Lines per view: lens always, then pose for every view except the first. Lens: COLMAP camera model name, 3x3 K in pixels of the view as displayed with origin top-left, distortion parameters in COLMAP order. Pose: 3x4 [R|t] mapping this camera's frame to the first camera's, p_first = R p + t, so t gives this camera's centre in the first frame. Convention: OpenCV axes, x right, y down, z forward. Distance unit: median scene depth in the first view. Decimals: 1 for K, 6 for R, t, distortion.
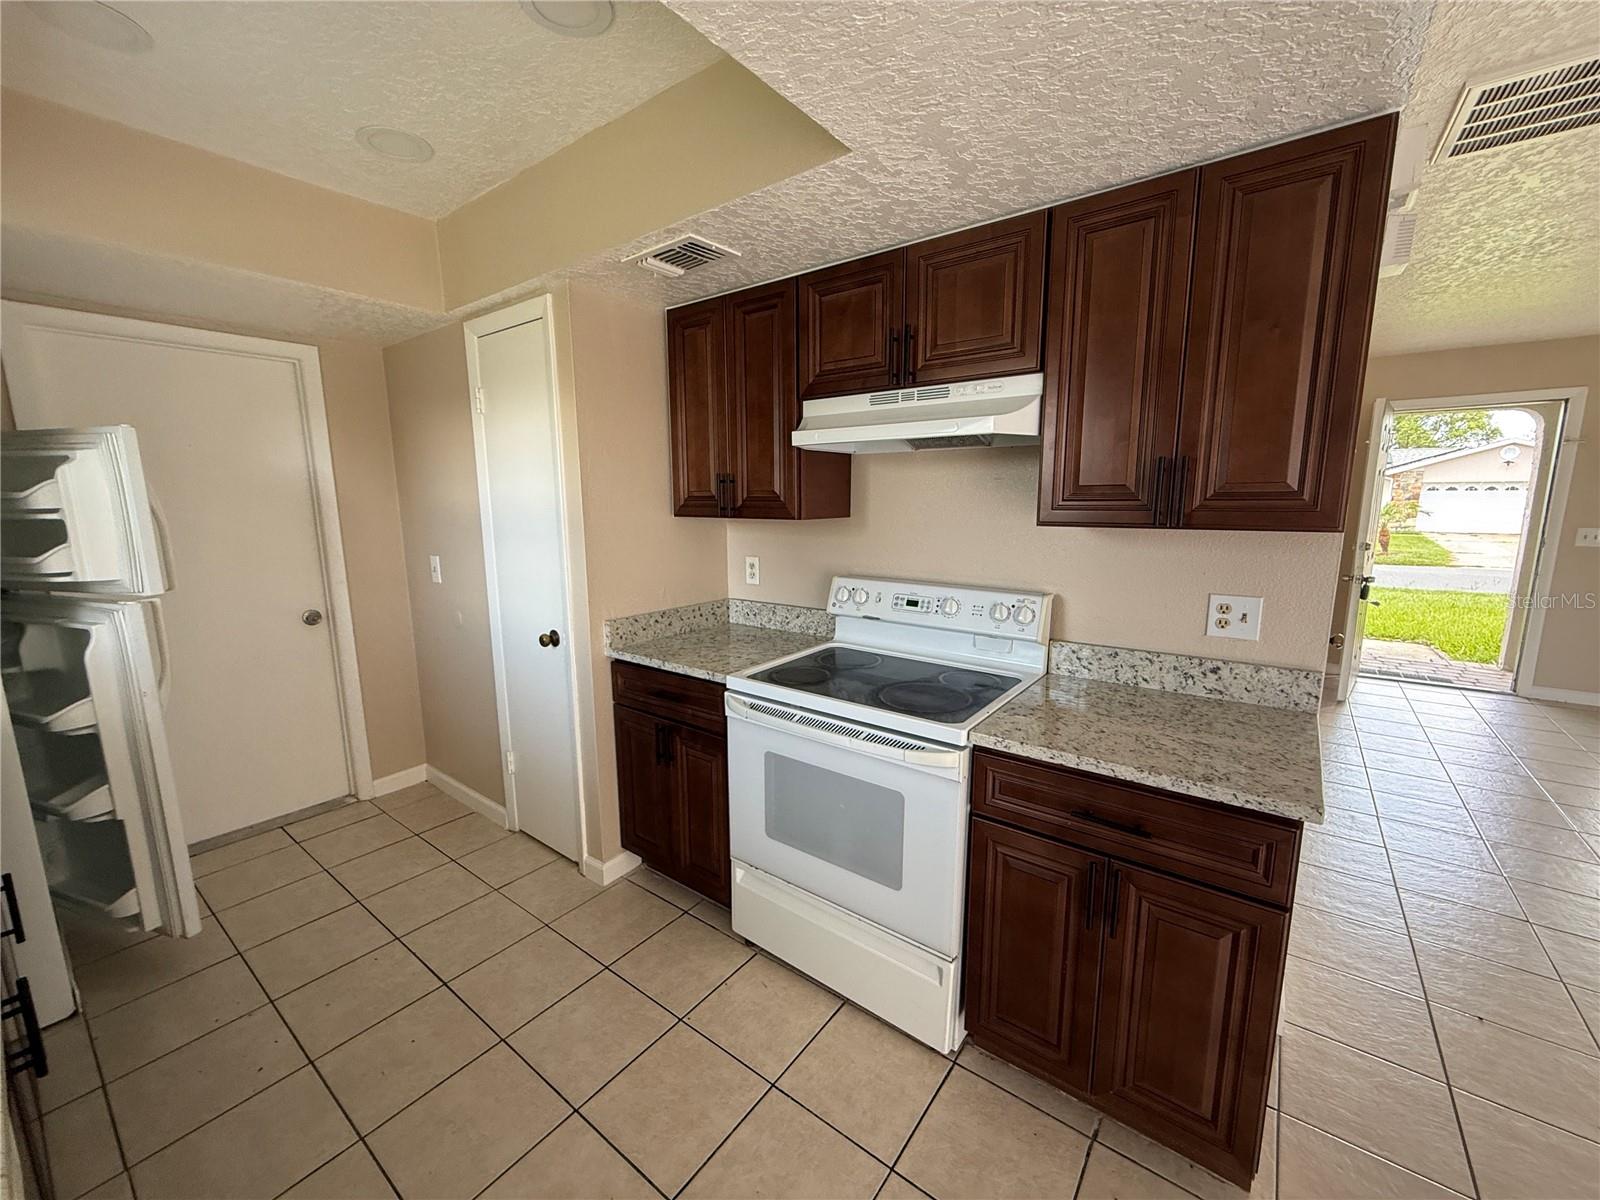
lens RADIAL K [[635.6, 0, 795.3], [0, 635.6, 605.4], [0, 0, 1]] dist [0.001664, -0.000067]
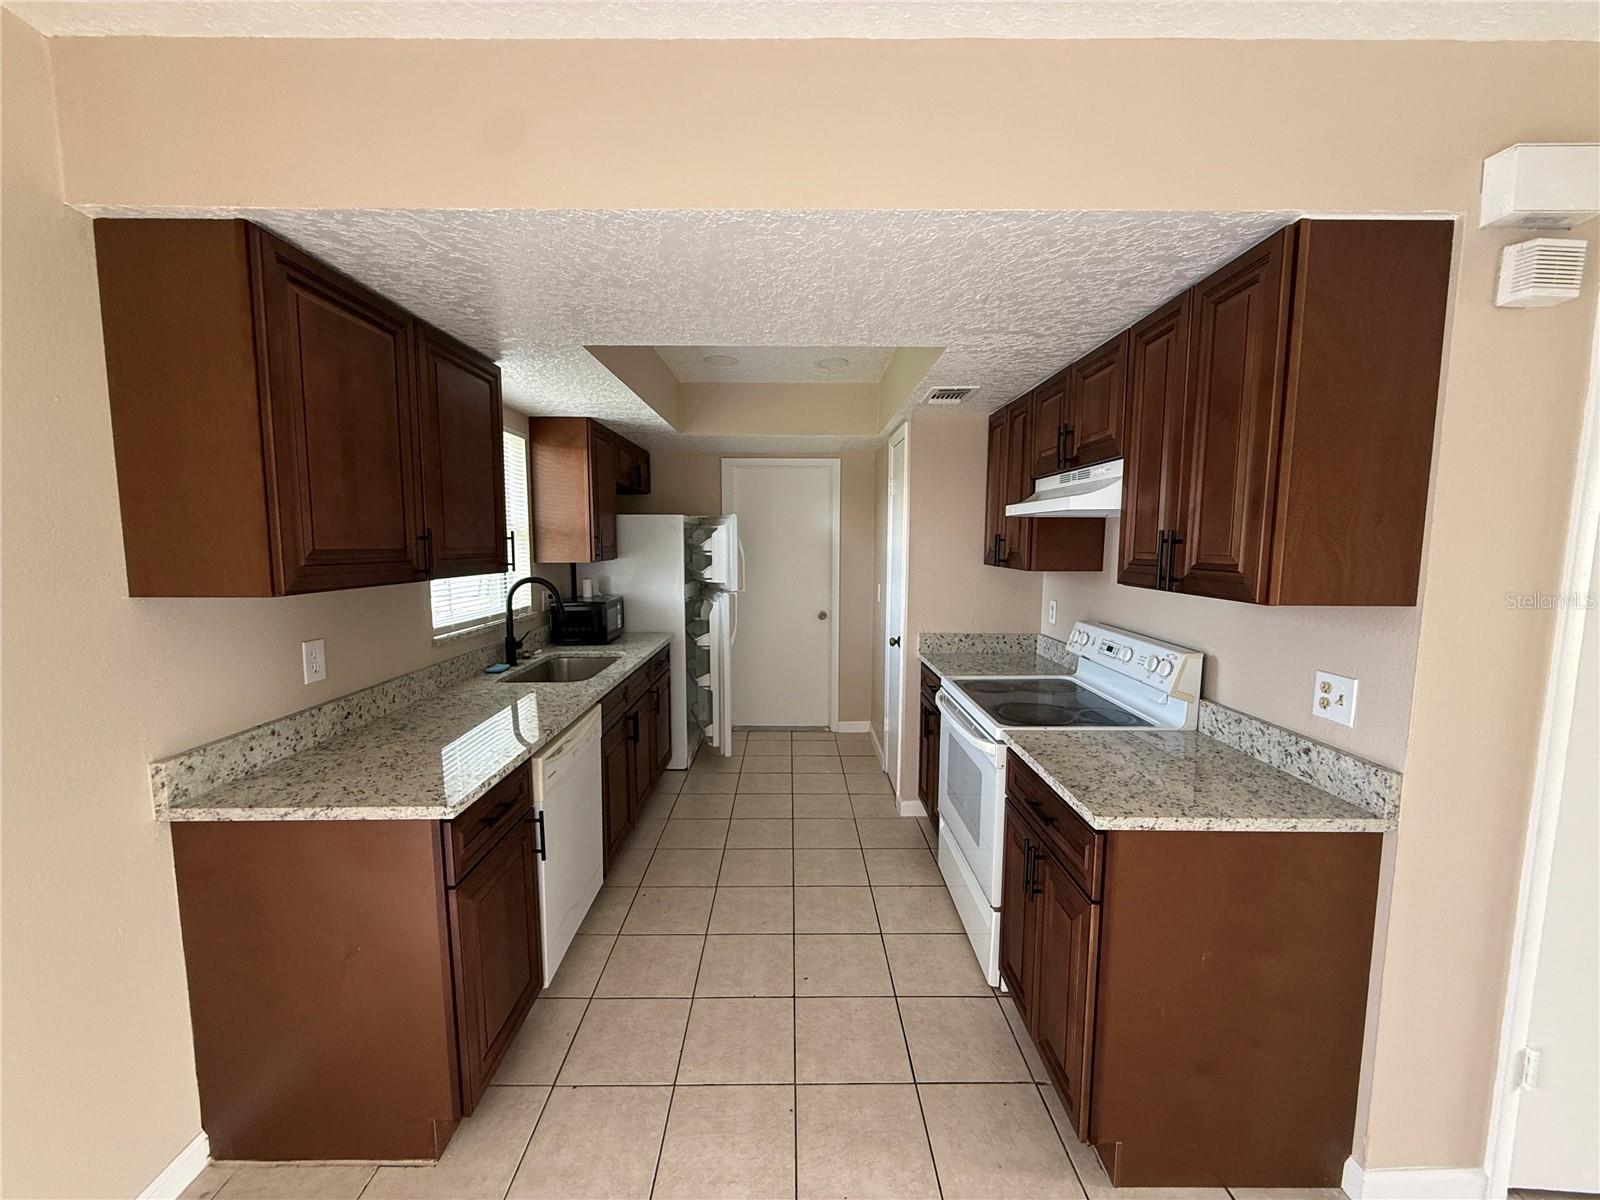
lens RADIAL K [[635.6, 0, 796.0], [0, 635.6, 607.4], [0, 0, 1]] dist [0.001664, -0.000067]
pose [[0.611286, 0.092901, -0.785938, 0.835216], [-0.140672, 0.990027, 0.007613, -0.007574], [0.778807, 0.105906, 0.618259, -0.164637]]
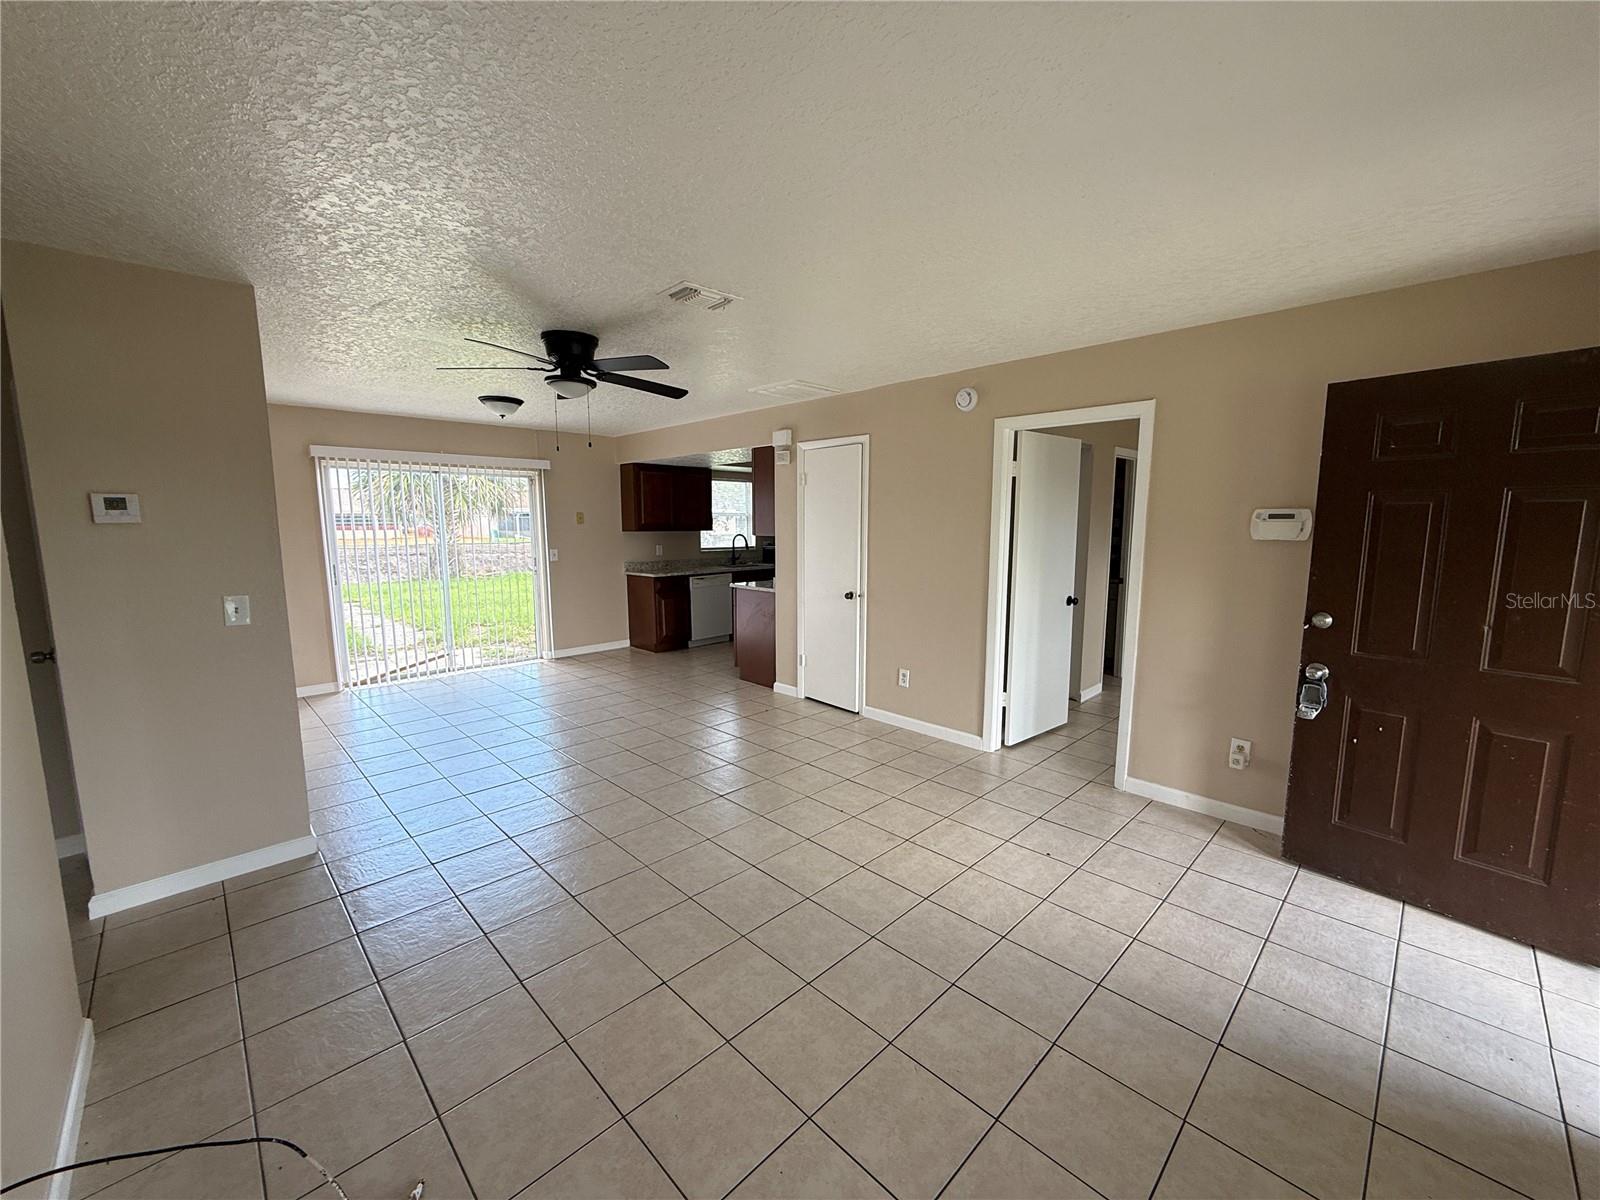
lens RADIAL K [[635.6, 0, 794.0], [0, 635.6, 603.6], [0, 0, 1]] dist [0.001664, -0.000067]
pose [[-0.143123, 0.134798, -0.980482, 3.628114], [-0.165213, 0.973526, 0.157958, -0.275072], [0.975818, 0.184596, -0.117063, 1.304537]]
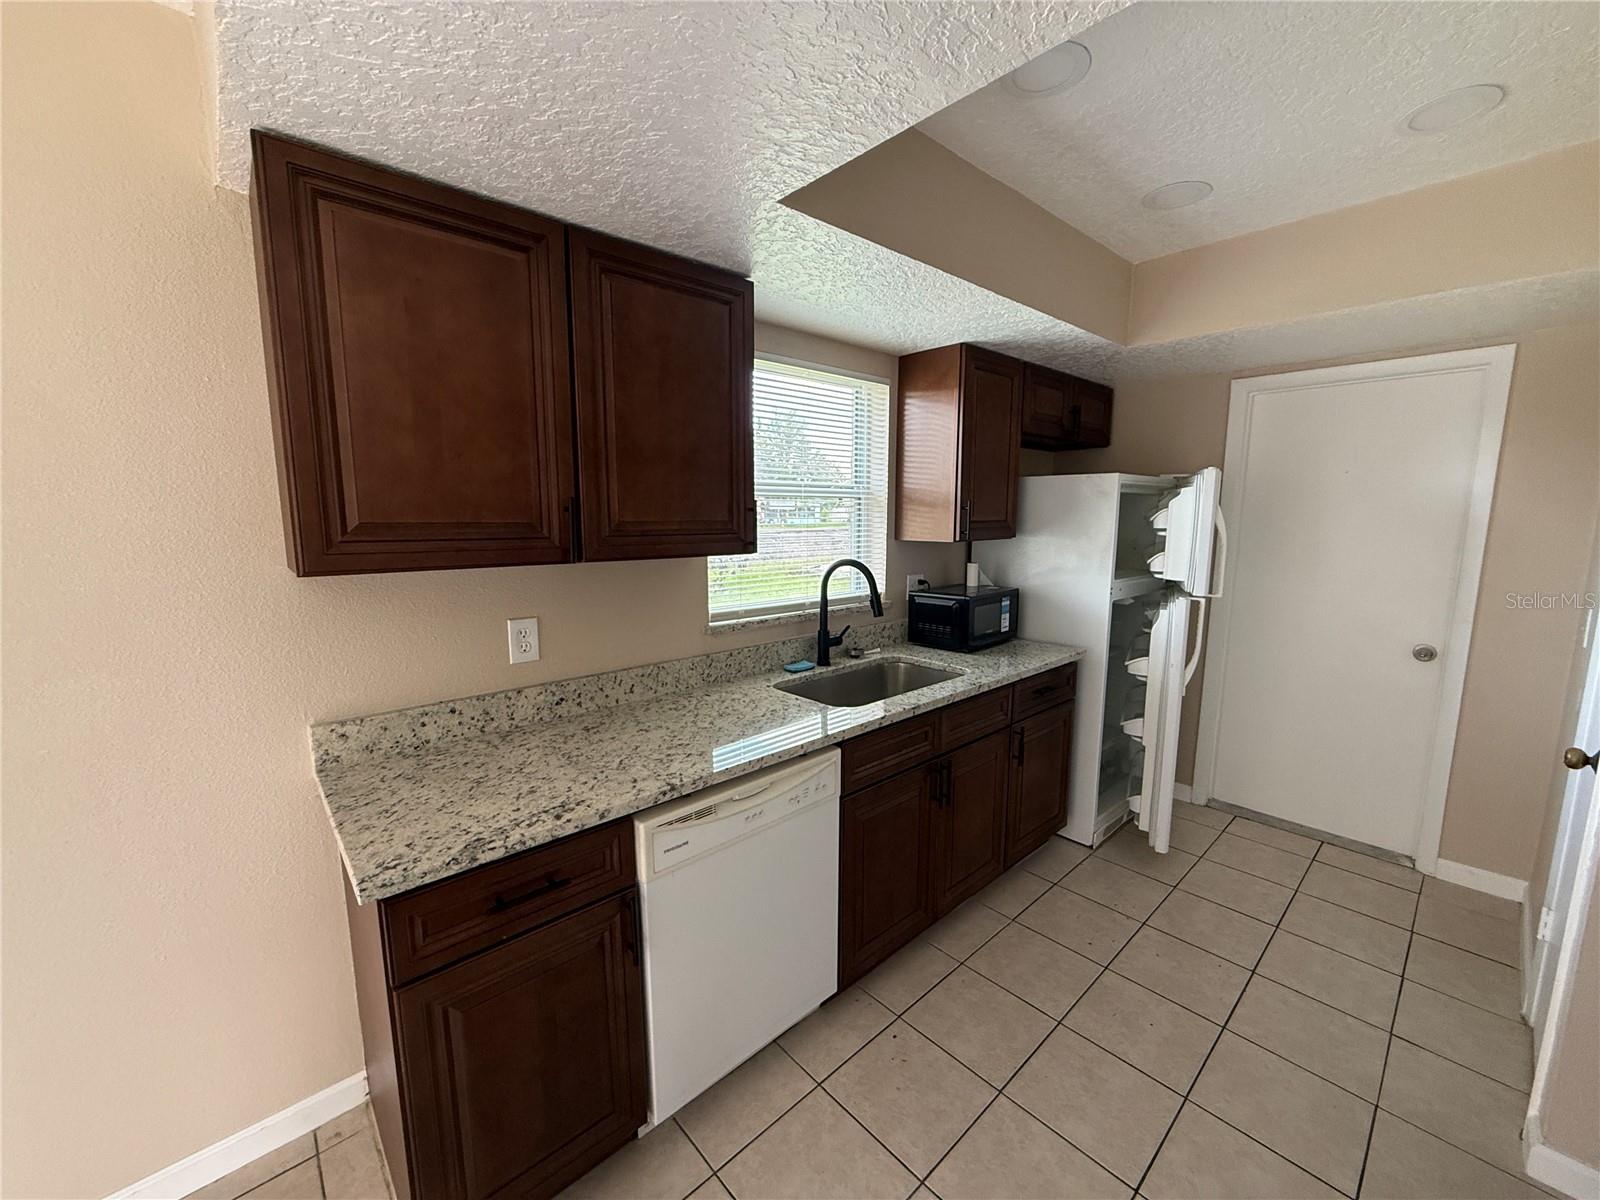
lens RADIAL K [[635.6, 0, 799.8], [0, 635.6, 604.7], [0, 0, 1]] dist [0.001664, -0.000067]
pose [[-0.179170, 0.150984, -0.972163, 0.426845], [-0.165347, 0.969477, 0.181040, -0.102389], [0.969824, 0.193181, -0.148737, 0.411180]]
